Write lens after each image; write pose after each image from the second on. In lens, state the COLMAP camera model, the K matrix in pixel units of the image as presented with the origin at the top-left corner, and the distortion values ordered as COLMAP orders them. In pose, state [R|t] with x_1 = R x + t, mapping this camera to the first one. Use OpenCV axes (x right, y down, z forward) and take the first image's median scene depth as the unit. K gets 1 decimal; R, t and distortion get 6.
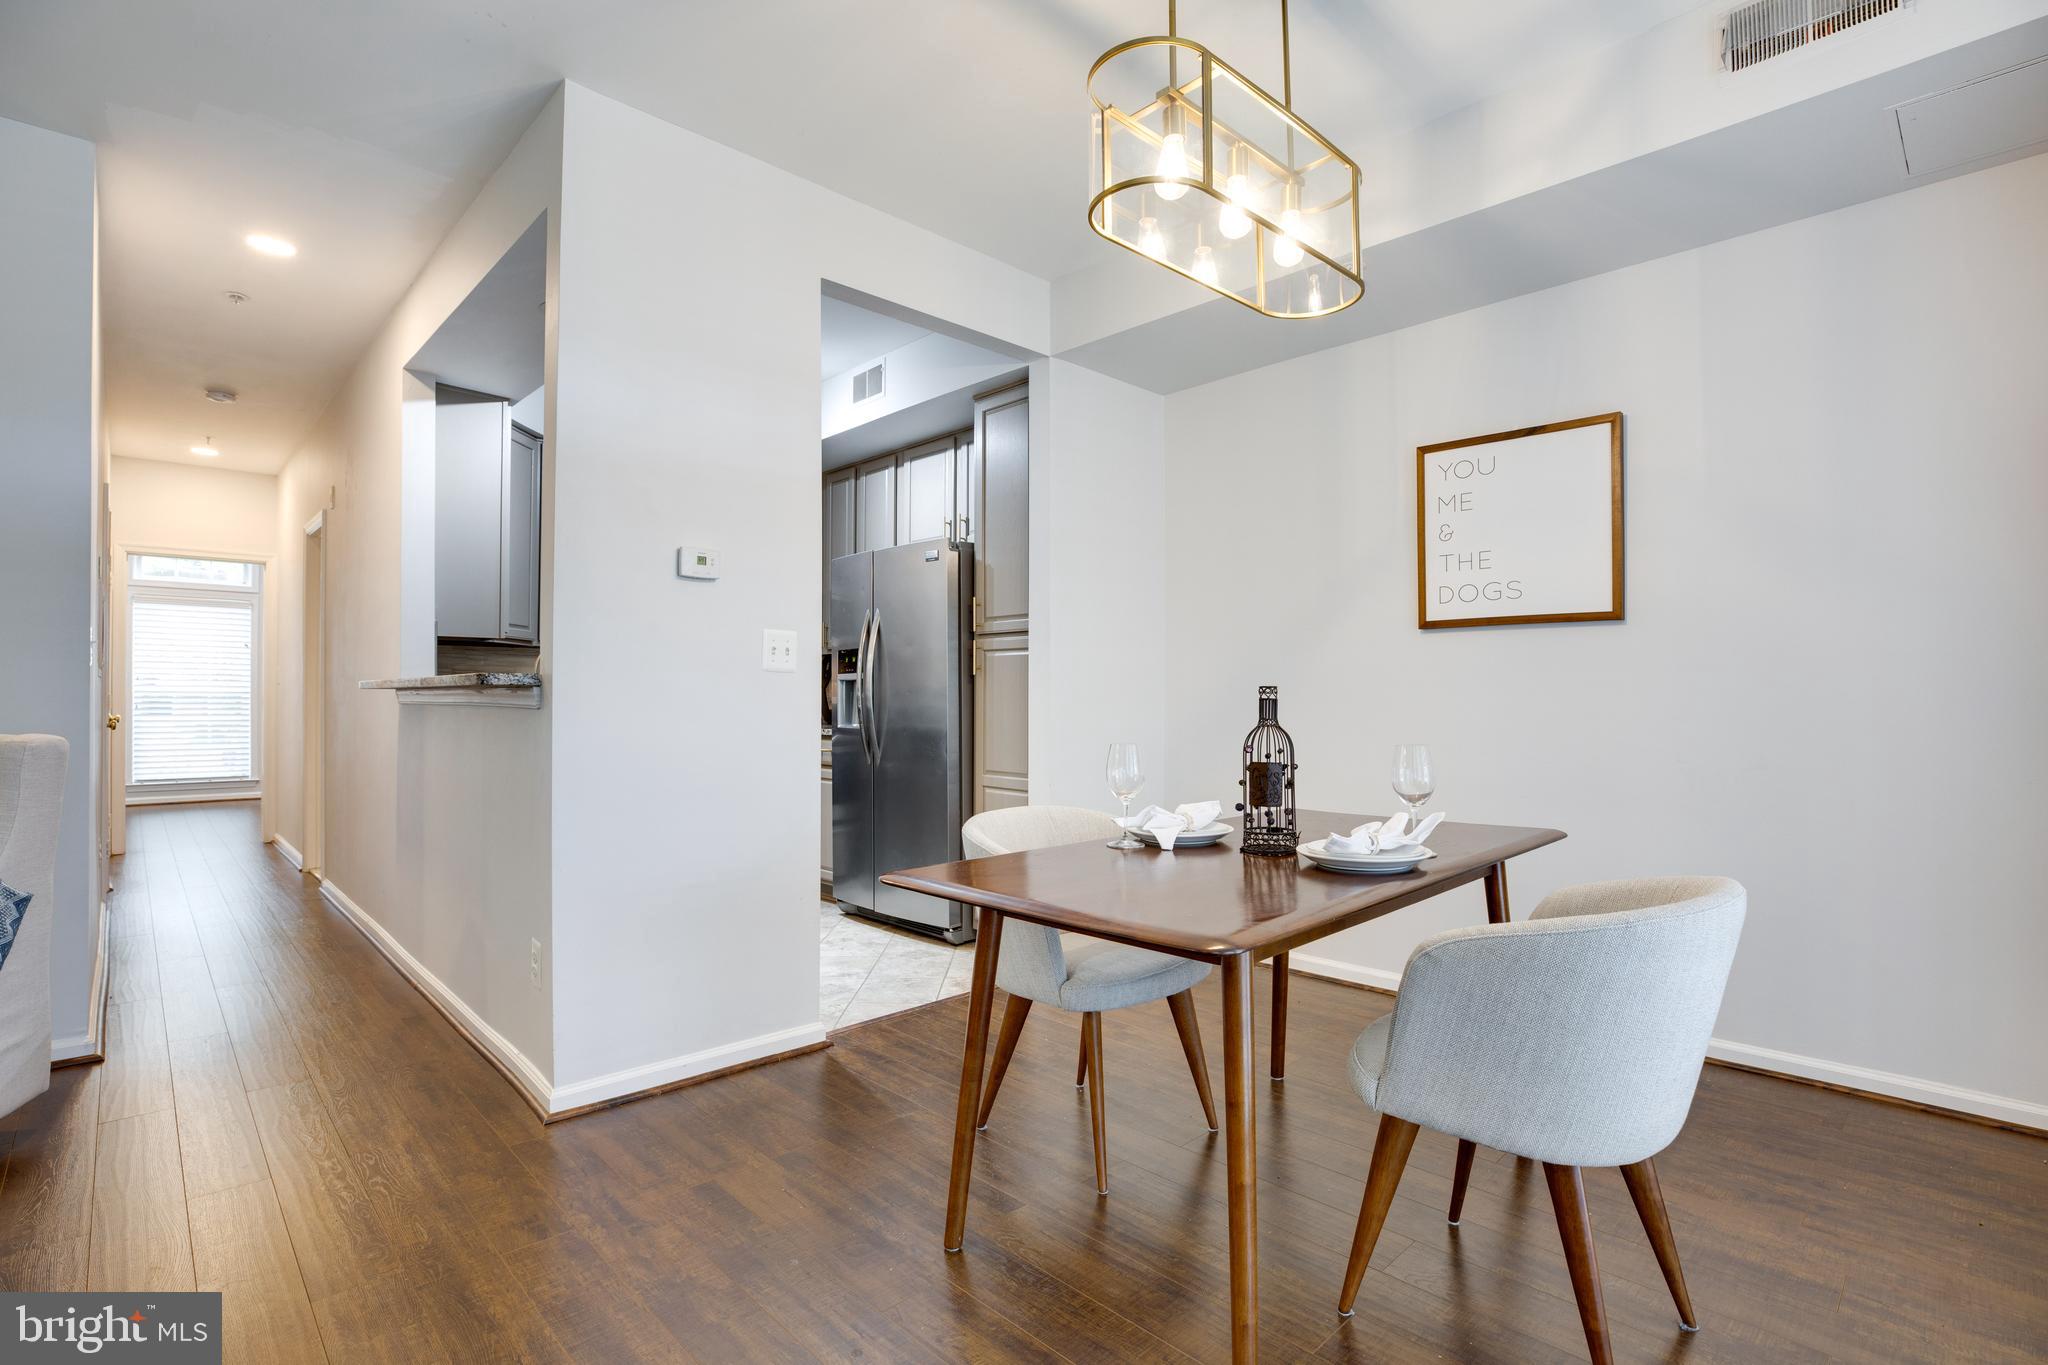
lens RADIAL K [[951.3, 0, 1041.8], [0, 951.3, 690.7], [0, 0, 1]] dist [-0.035388, -0.000008]
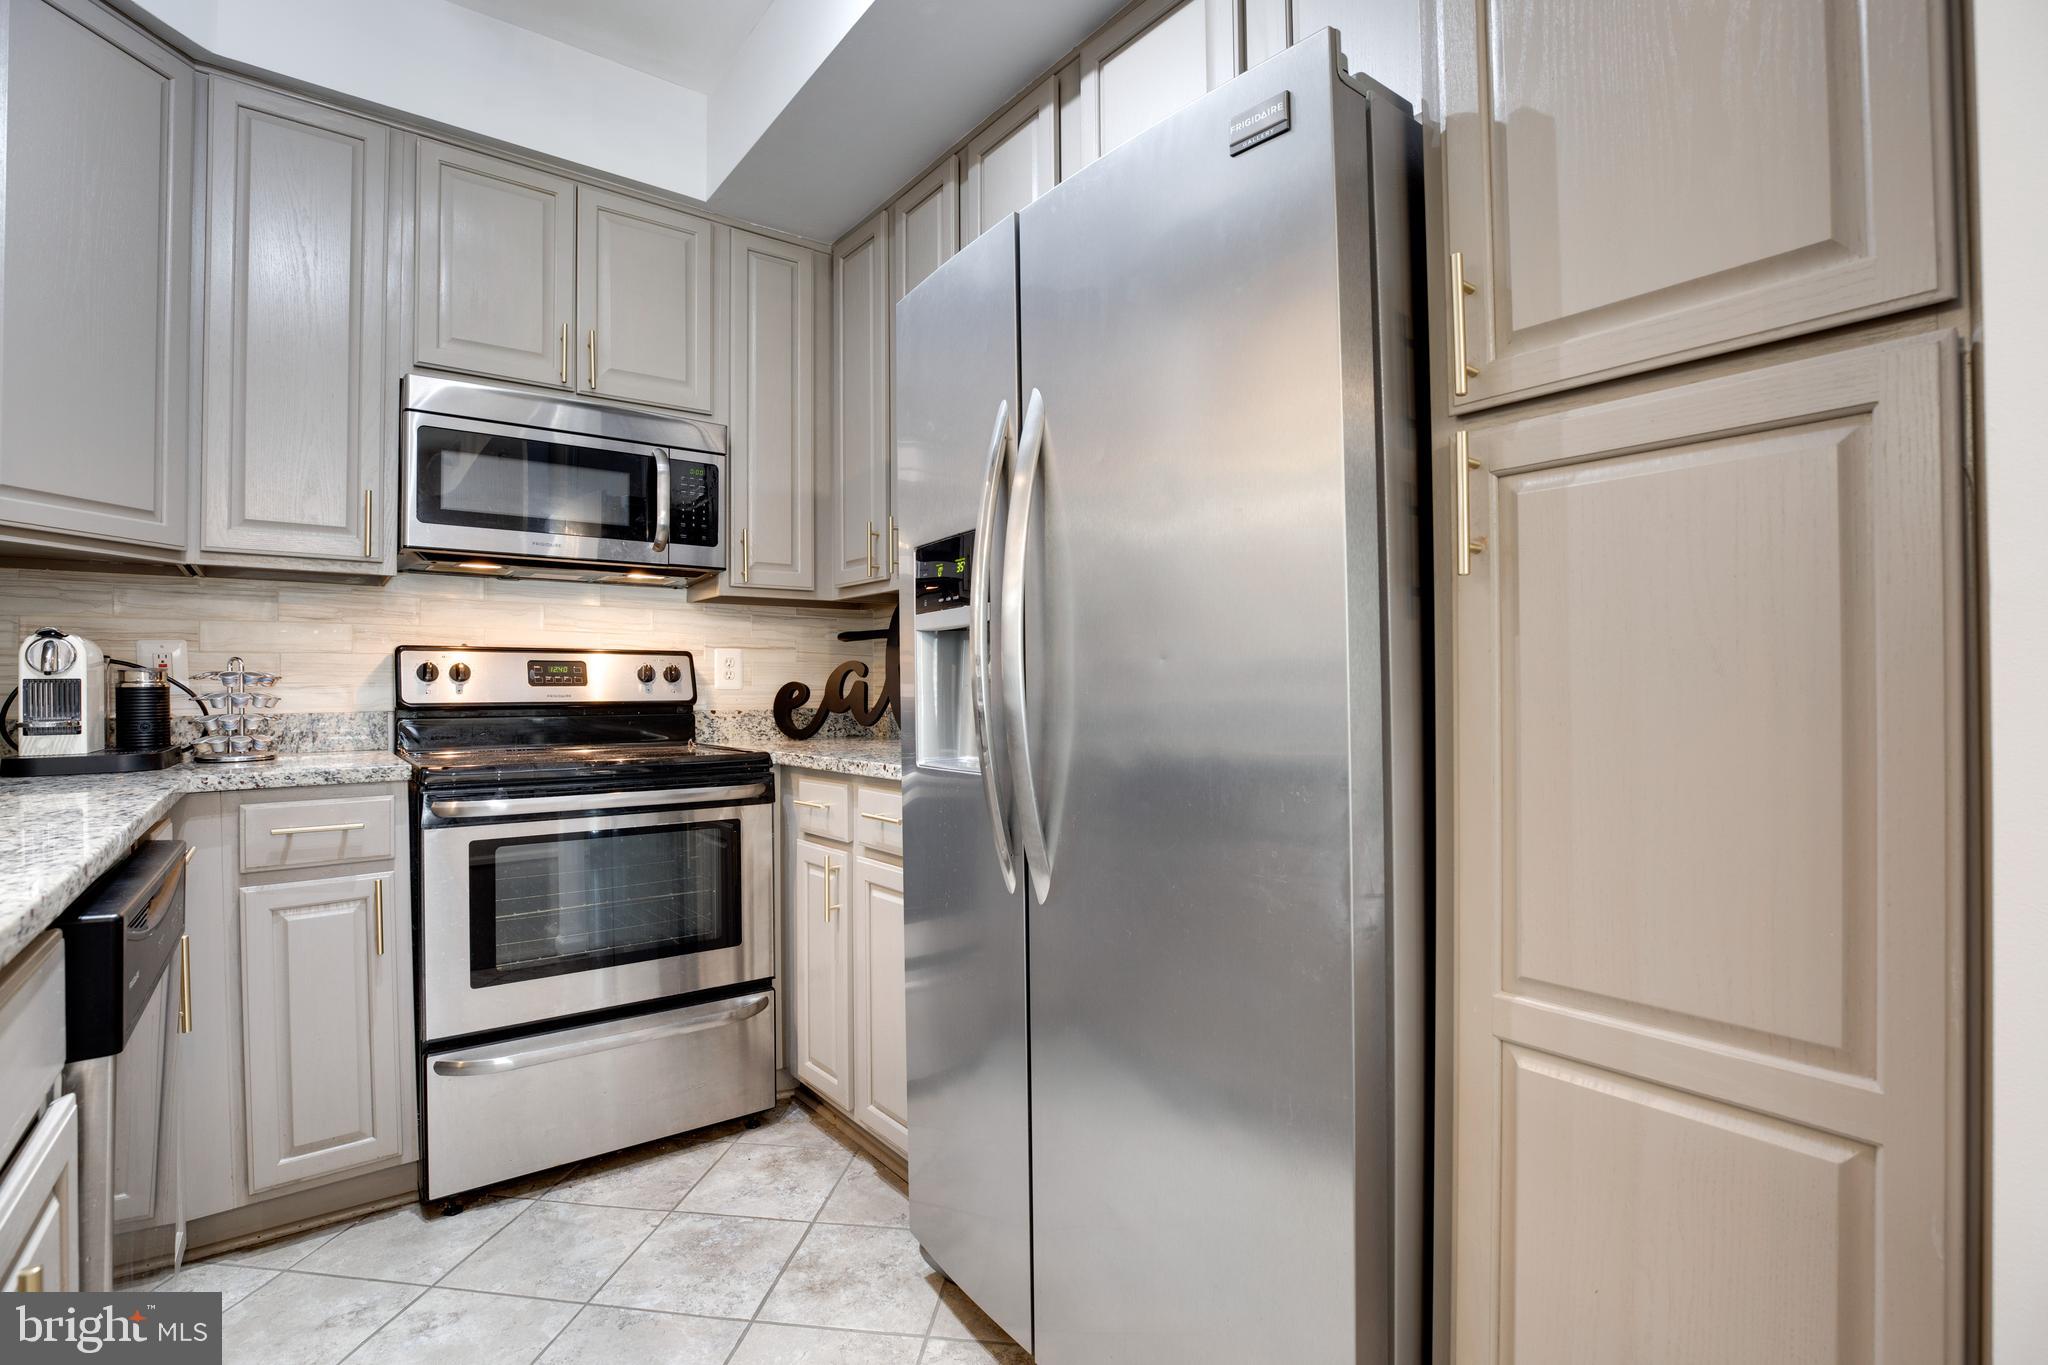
lens RADIAL K [[947.4, 0, 1015.7], [0, 947.4, 684.0], [0, 0, 1]] dist [-0.051109, 0.015436]
pose [[0.991636, -0.010072, -0.128673, -0.153960], [0.010488, 0.999942, 0.002555, 0.009192], [0.128640, -0.003883, 0.991684, 0.756925]]
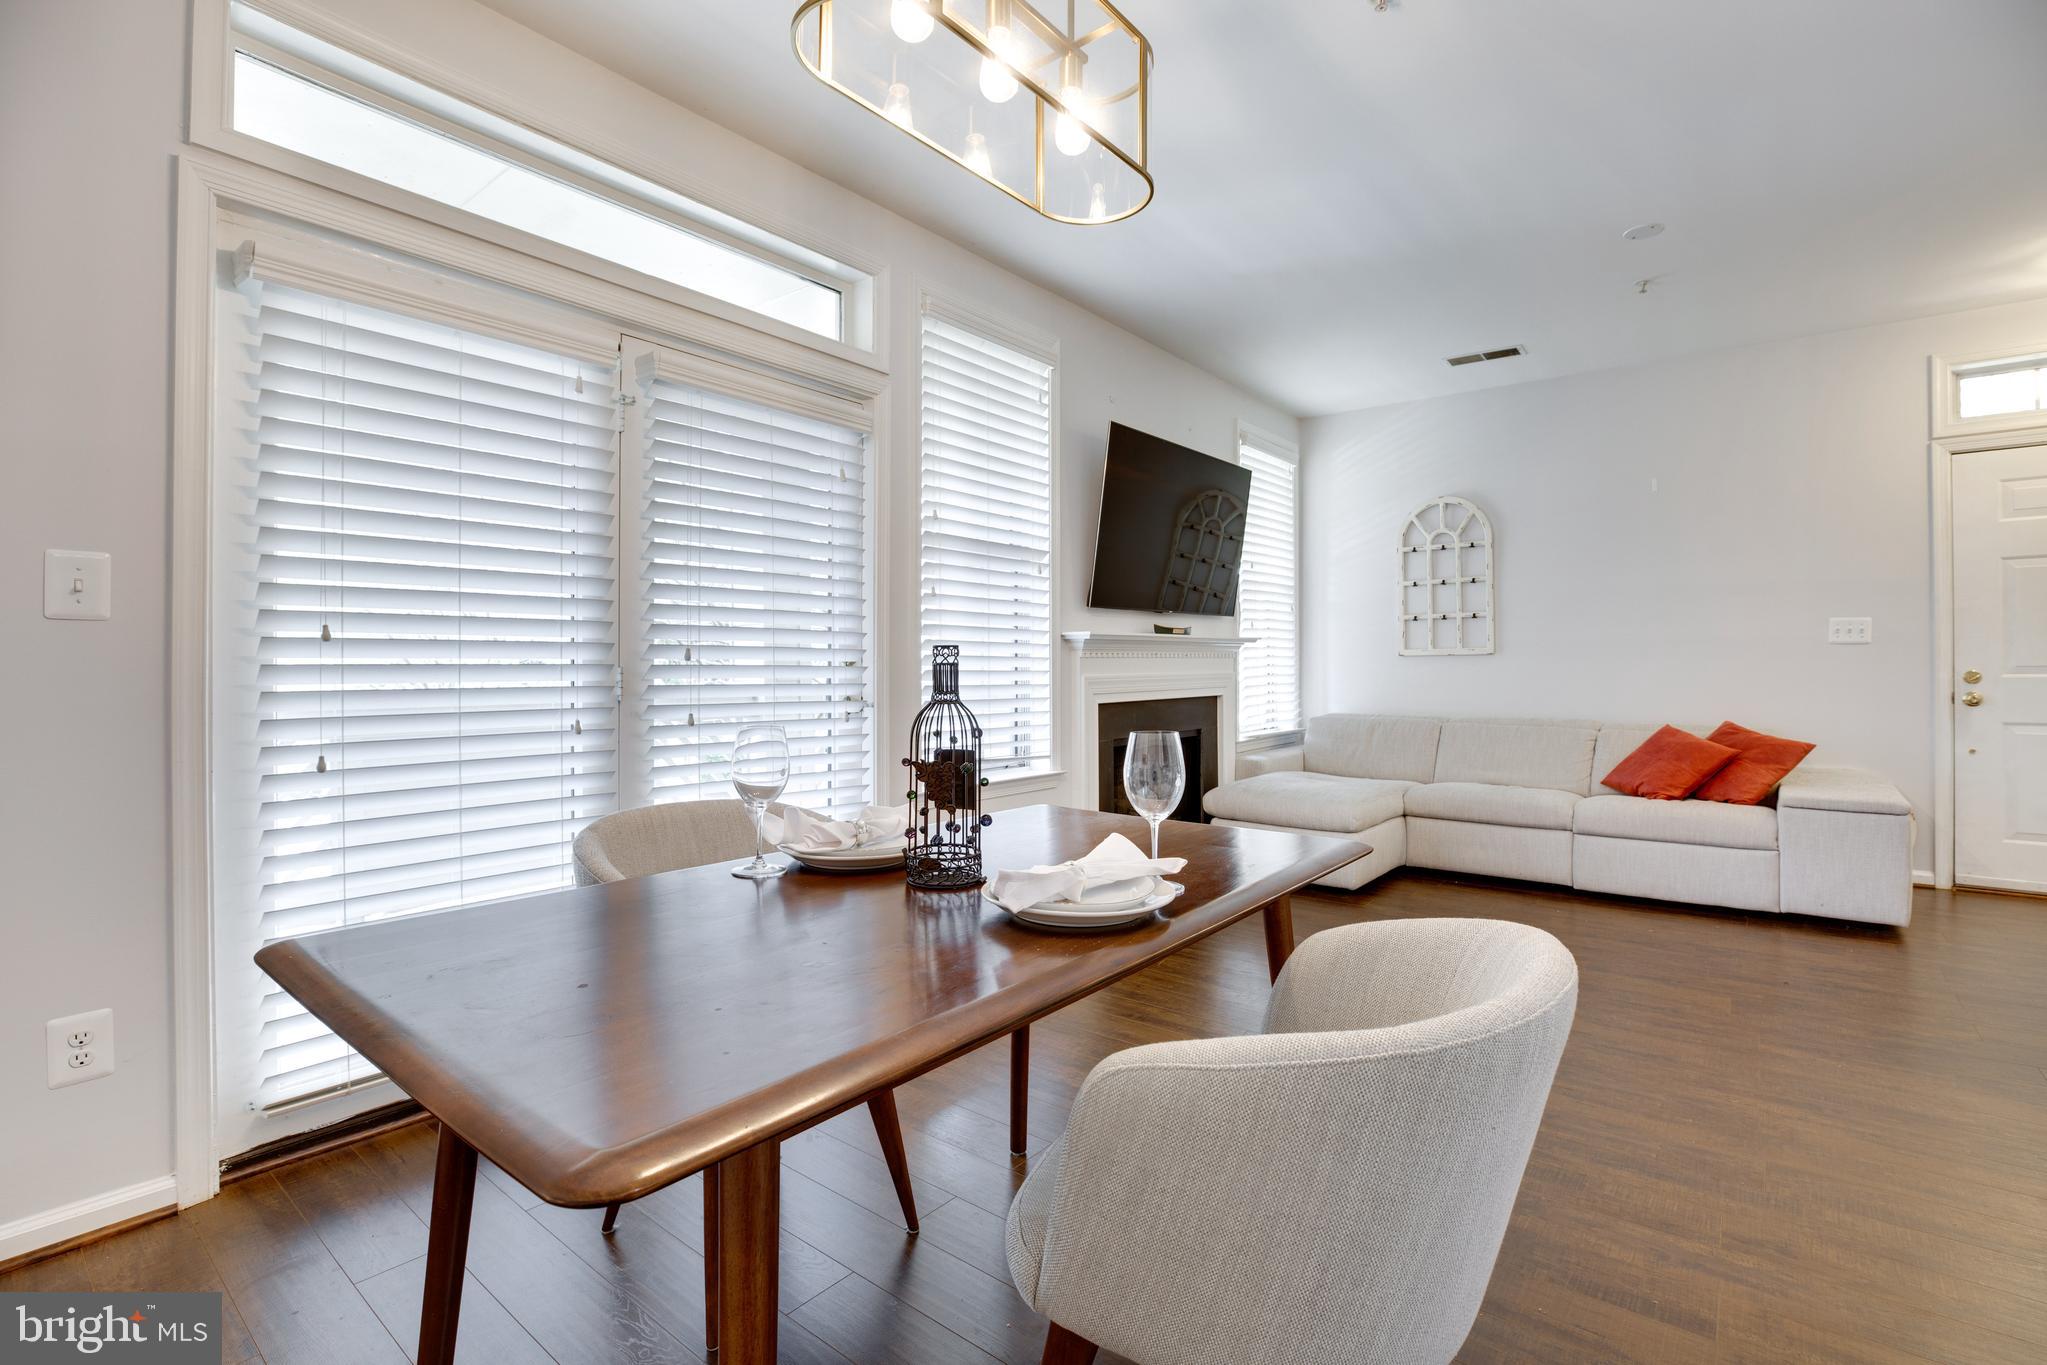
lens RADIAL K [[930.7, 0, 1024.5], [0, 930.7, 668.7], [0, 0, 1]] dist [-0.041244, 0.012162]
pose [[-0.993906, 0.000330, -0.110227, 0.118819], [0.000961, 0.999983, -0.005675, 0.008112], [0.110223, -0.005746, -0.993890, 0.833191]]
